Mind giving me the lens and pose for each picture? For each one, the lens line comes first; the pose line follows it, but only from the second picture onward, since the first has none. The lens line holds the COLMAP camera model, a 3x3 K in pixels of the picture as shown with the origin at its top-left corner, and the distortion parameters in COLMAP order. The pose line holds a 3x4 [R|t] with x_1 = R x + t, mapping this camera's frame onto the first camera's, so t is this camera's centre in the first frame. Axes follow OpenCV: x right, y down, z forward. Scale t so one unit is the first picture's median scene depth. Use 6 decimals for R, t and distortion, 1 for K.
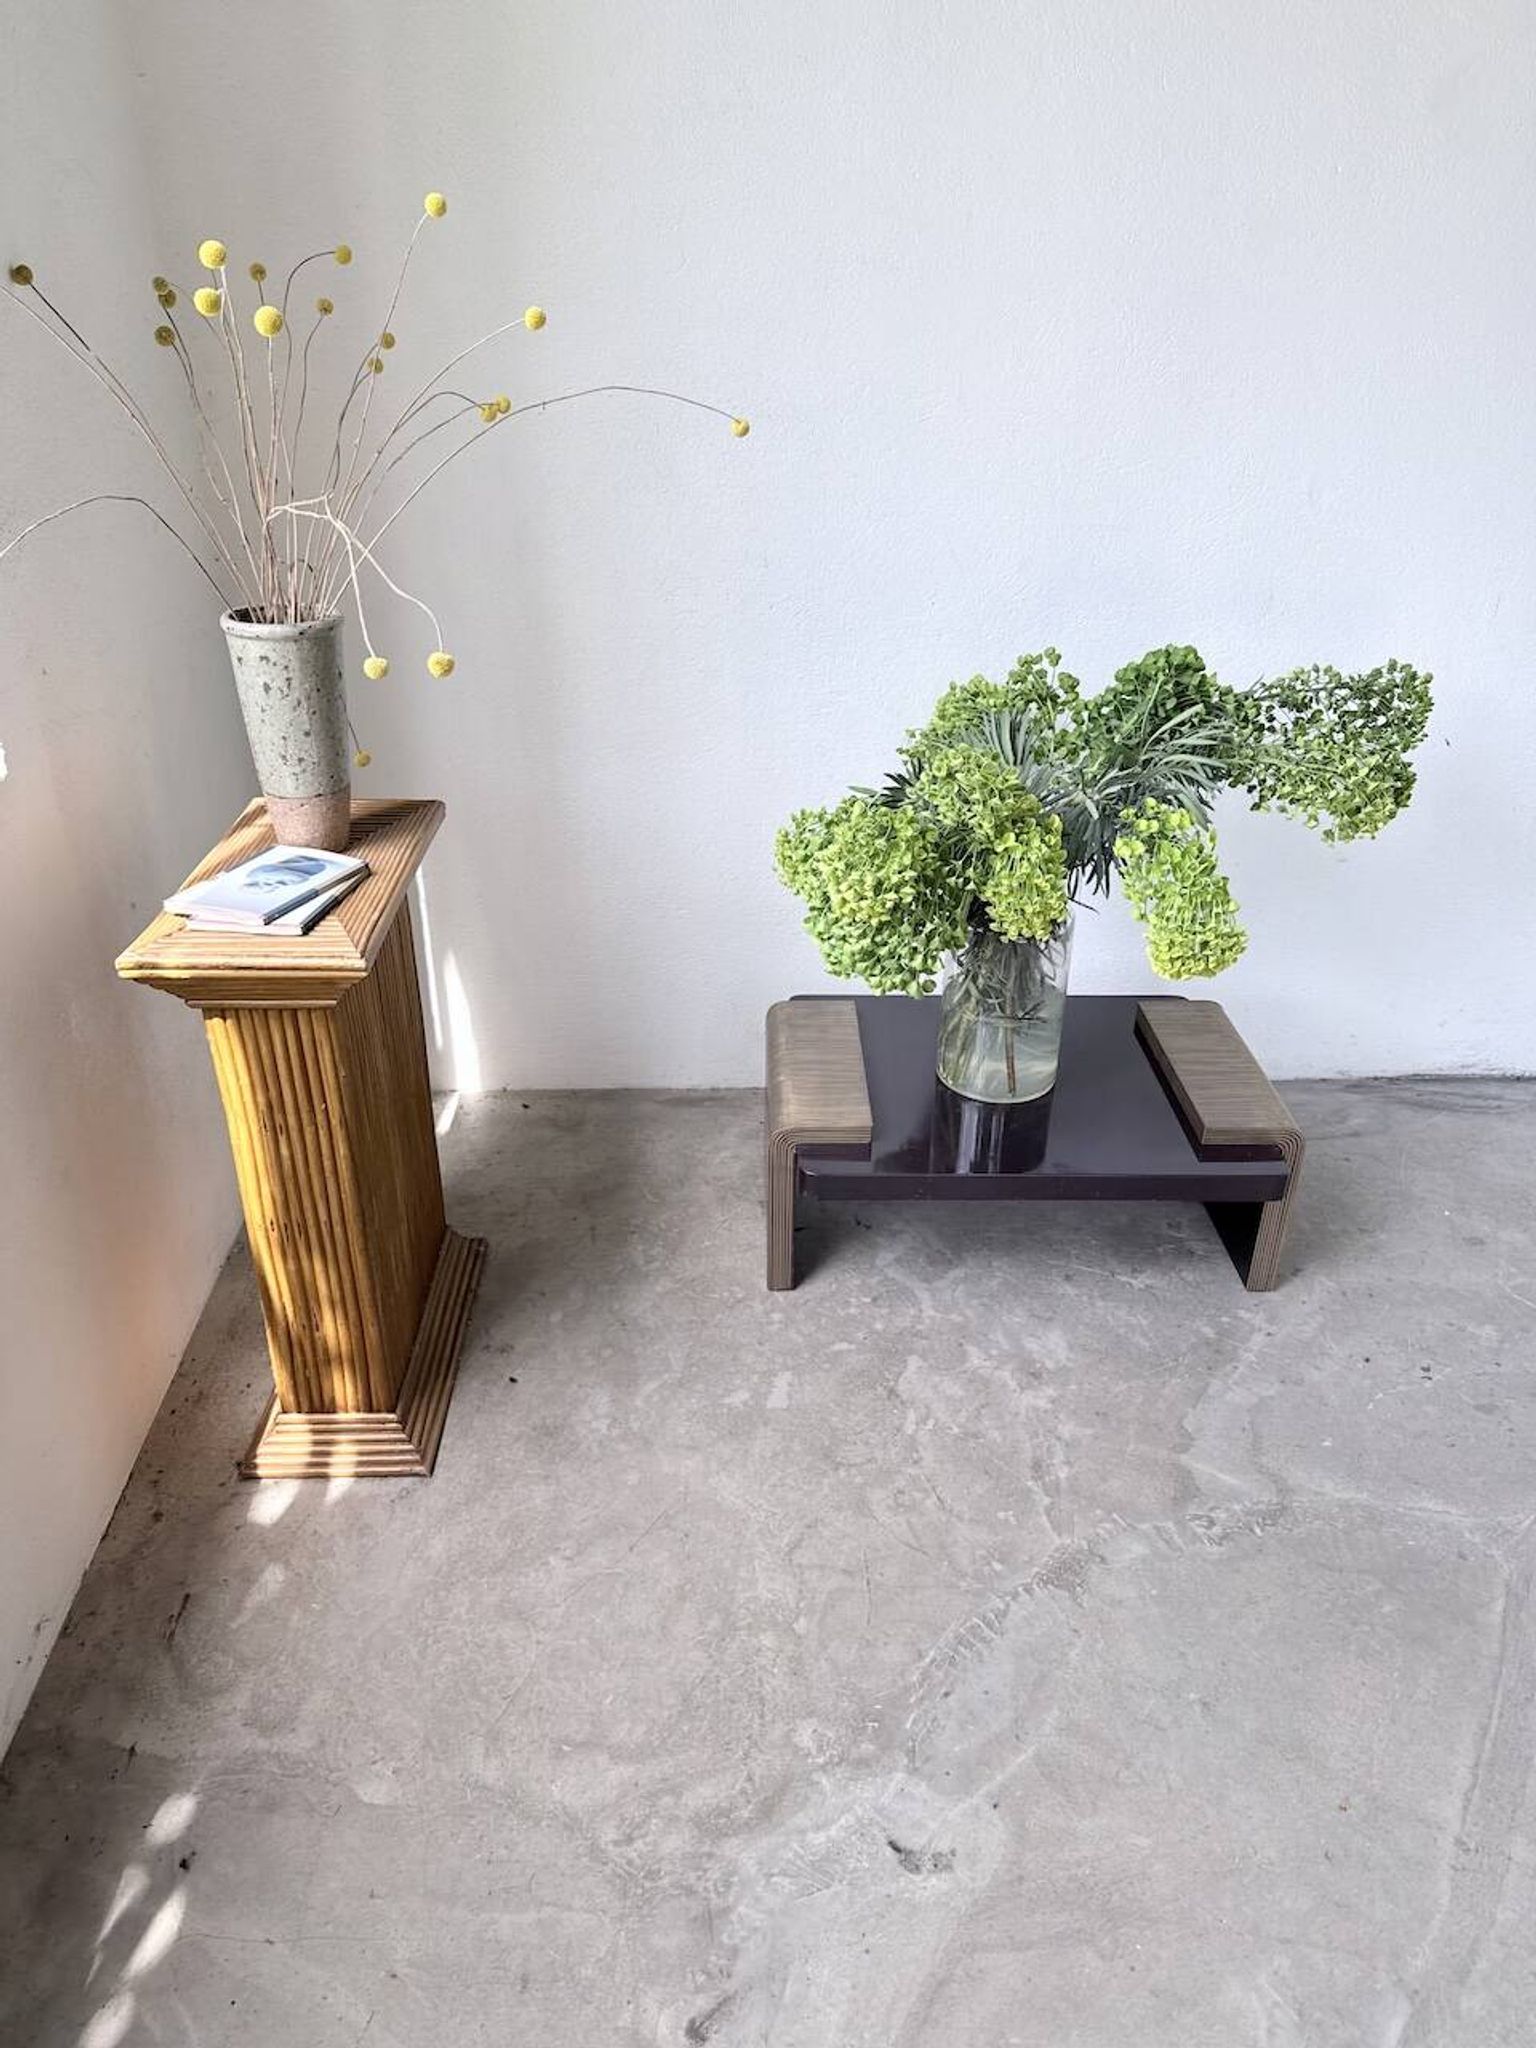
lens RADIAL K [[1429.0, 0, 761.9], [0, 1429.0, 1017.3], [0, 0, 1]] dist [0.046501, -0.073266]
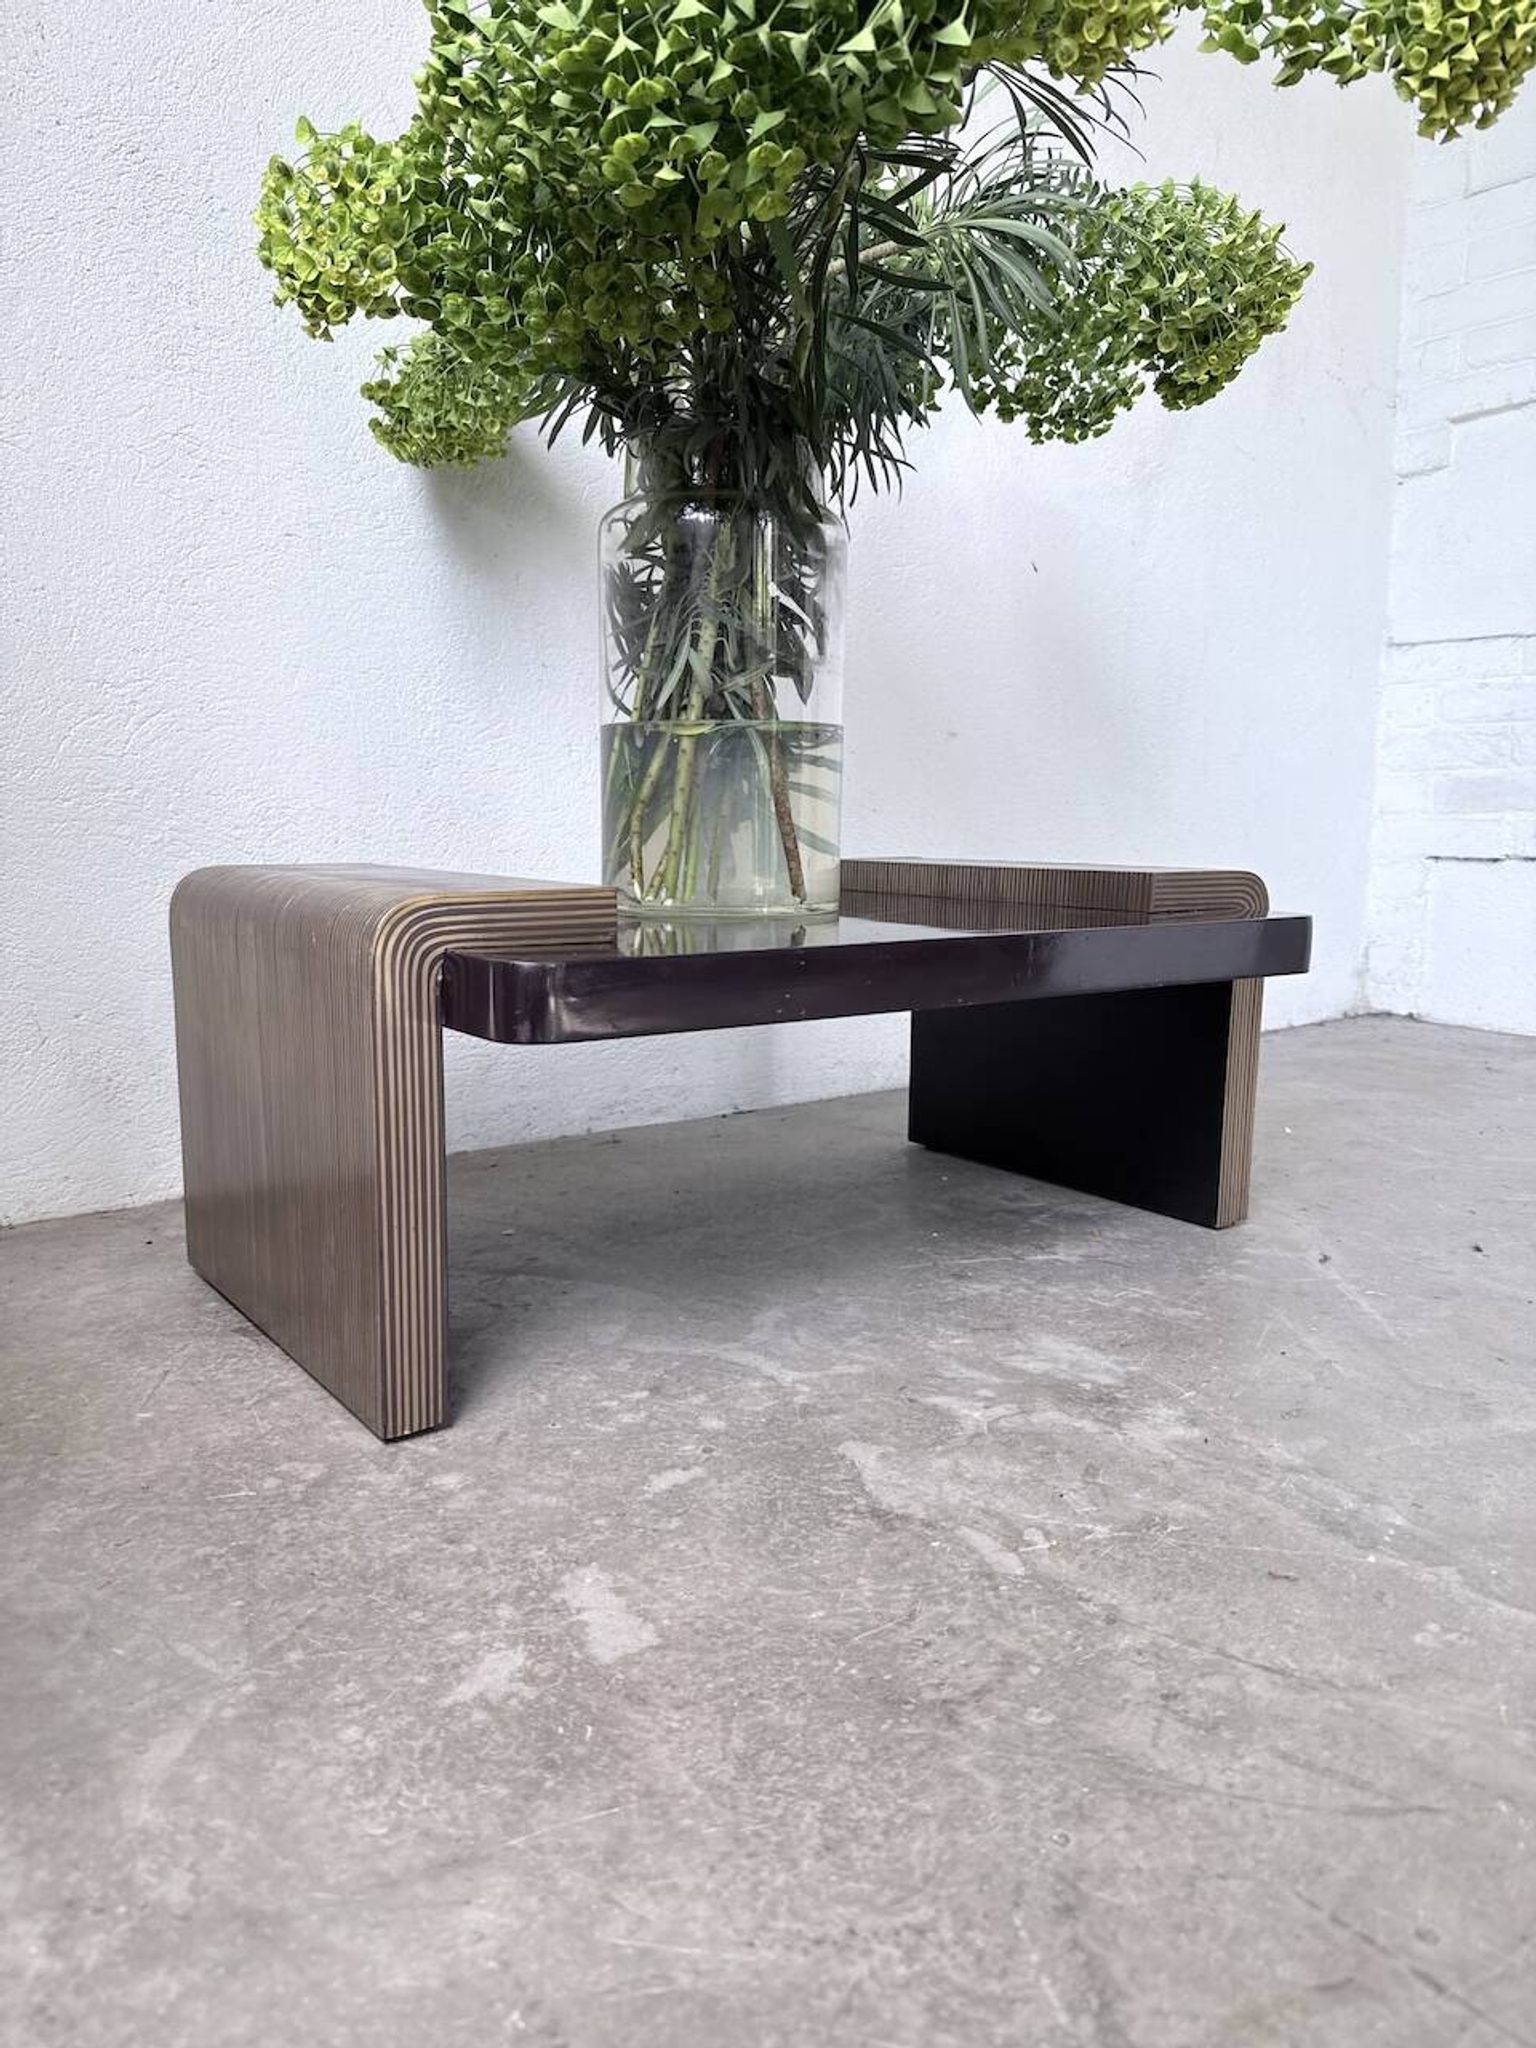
lens RADIAL K [[1453.7, 0, 768.0], [0, 1453.7, 1024.0], [0, 0, 1]] dist [0.126121, -0.277831]
pose [[0.812977, -0.086077, 0.575899, -0.132485], [0.275275, 0.928333, -0.249842, 0.232568], [-0.513121, 0.361646, 0.778408, 0.688275]]
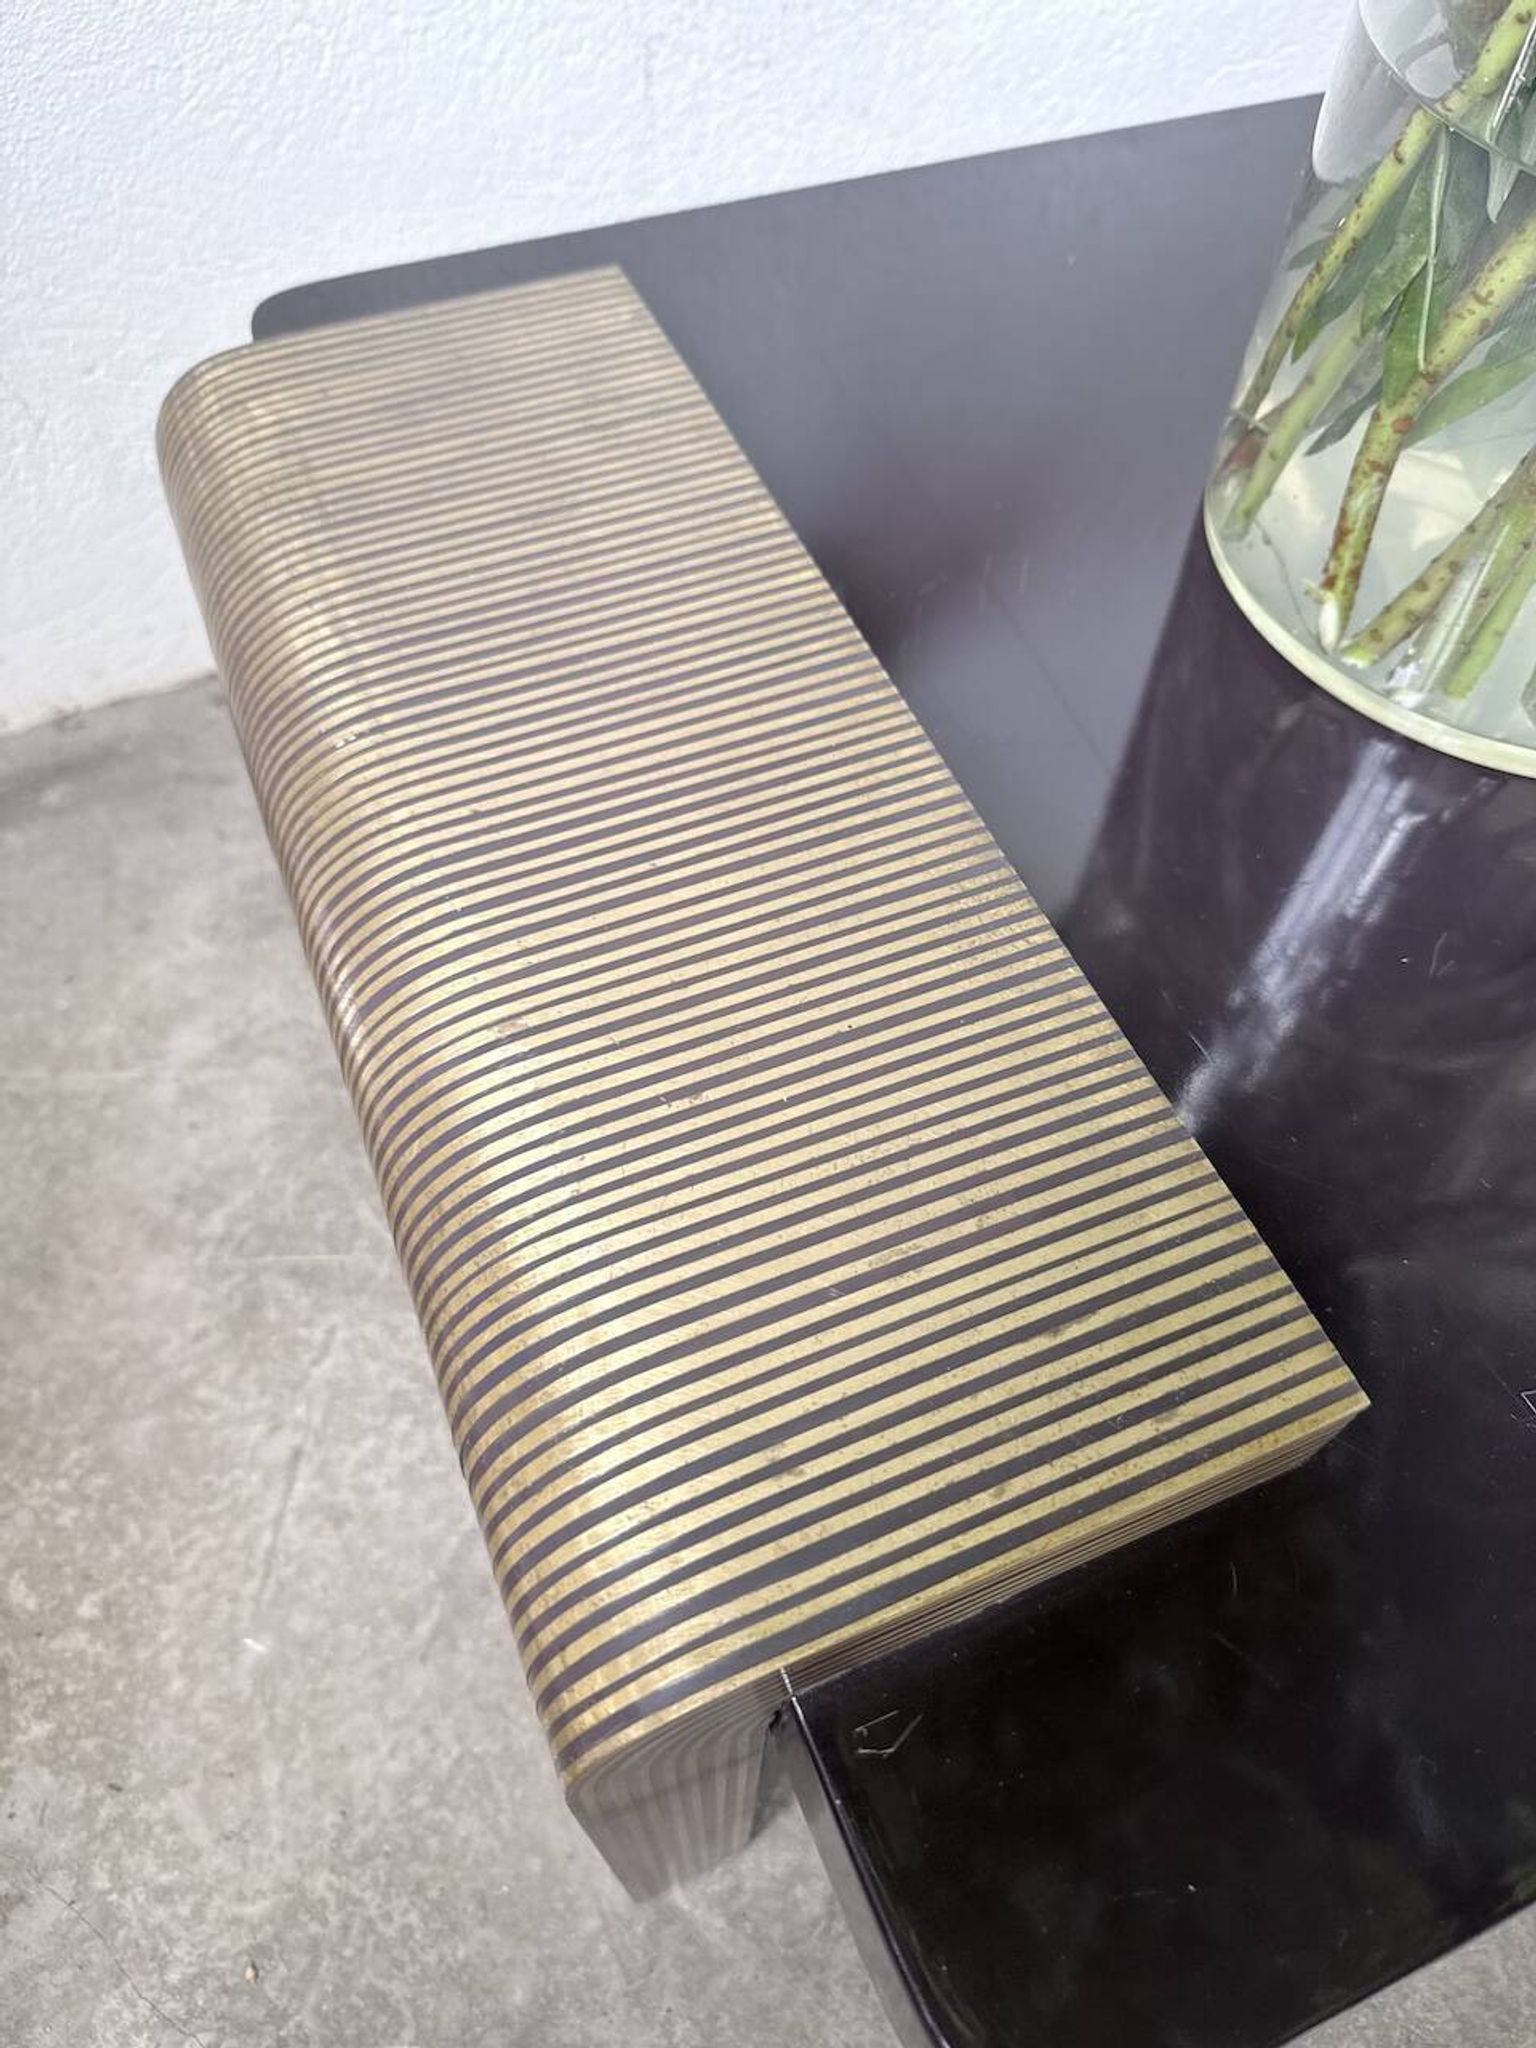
lens RADIAL K [[1510.5, 0, 756.5], [0, 1510.5, 1019.6], [0, 0, 1]] dist [-0.032199, 0.001198]
pose [[0.928053, -0.302288, 0.217578, 0.012675], [0.165547, 0.858100, 0.486065, -0.022644], [-0.333635, -0.415074, 0.846405, 0.949143]]
